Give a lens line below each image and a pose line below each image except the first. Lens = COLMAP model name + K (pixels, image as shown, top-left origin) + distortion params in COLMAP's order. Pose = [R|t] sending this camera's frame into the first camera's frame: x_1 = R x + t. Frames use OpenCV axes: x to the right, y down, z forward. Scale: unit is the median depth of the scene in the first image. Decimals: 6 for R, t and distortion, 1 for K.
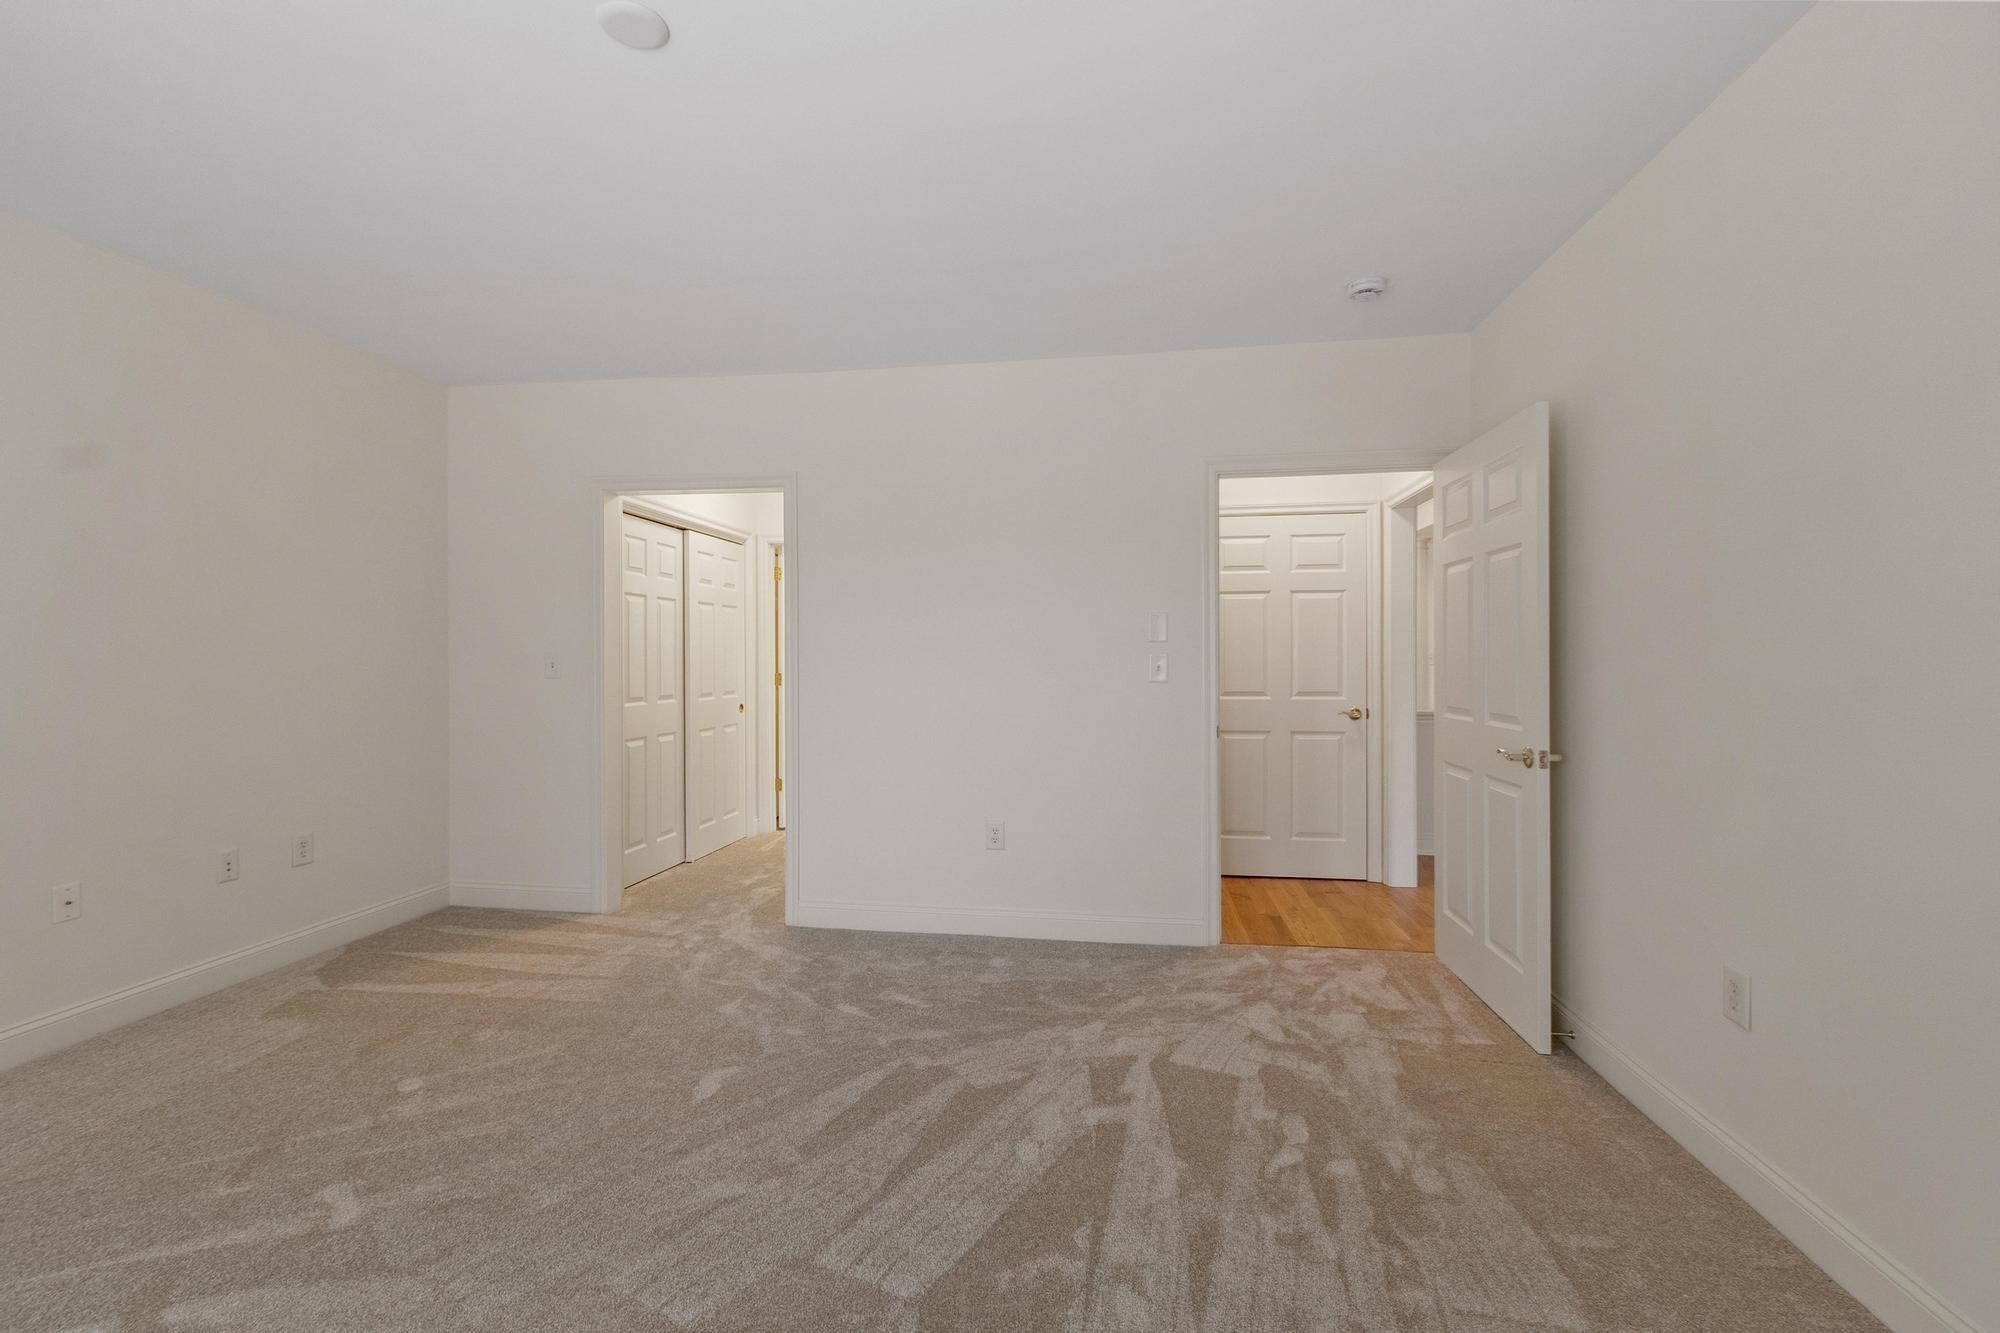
lens RADIAL K [[877.6, 0, 1000.3], [0, 877.6, 665.1], [0, 0, 1]] dist [-0.000049, -0.000012]
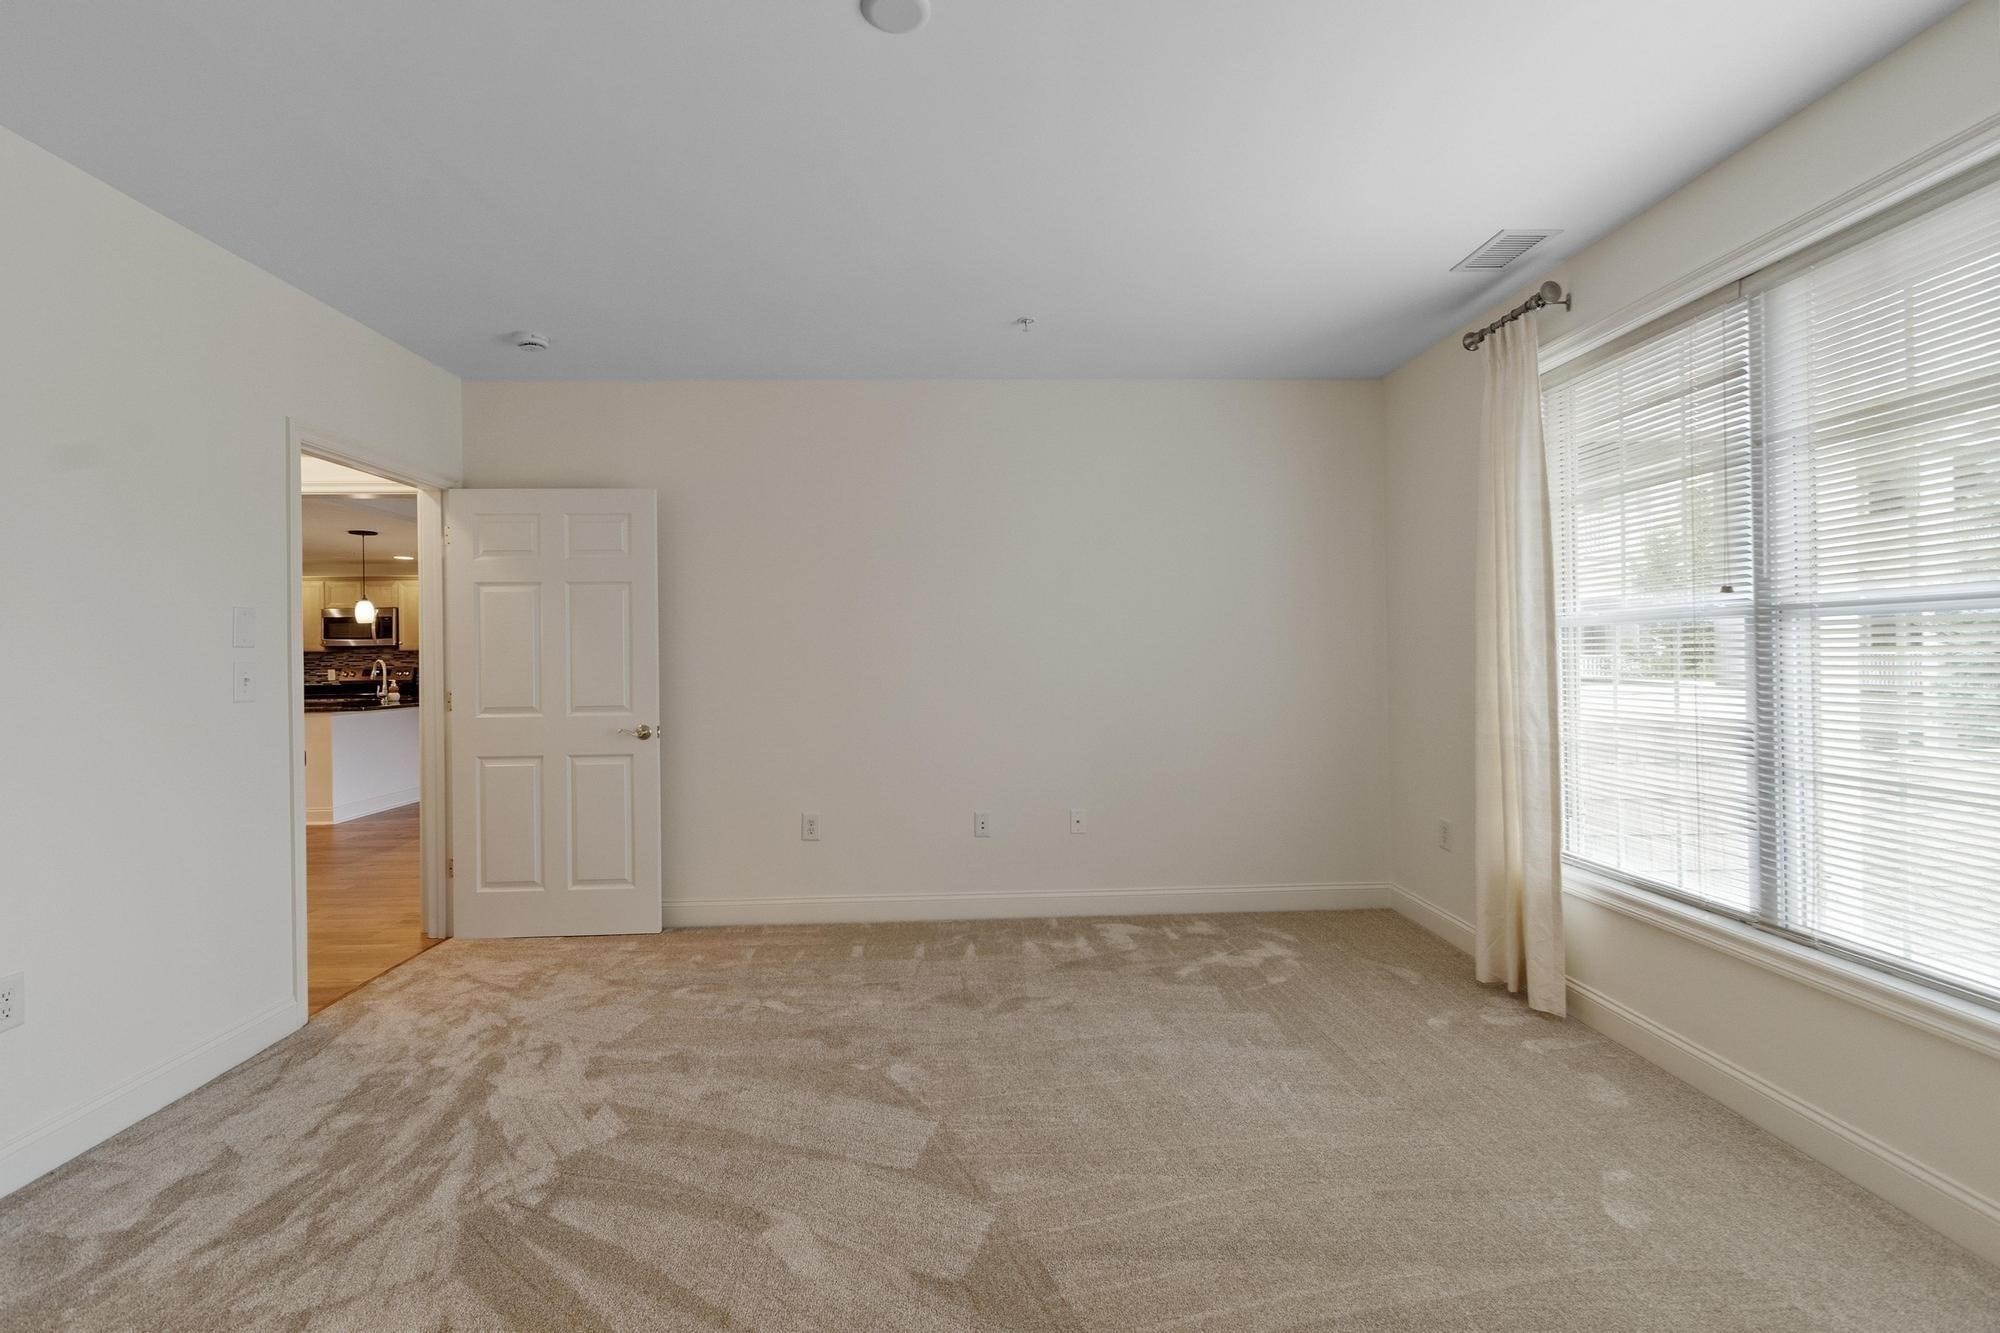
lens RADIAL K [[877.6, 0, 998.2], [0, 877.6, 658.8], [0, 0, 1]] dist [-0.000049, -0.000012]
pose [[-0.187314, 0.001018, 0.982300, -0.876380], [0.019253, 0.999811, 0.002635, -0.004142], [-0.982111, 0.019406, -0.187298, 0.689823]]
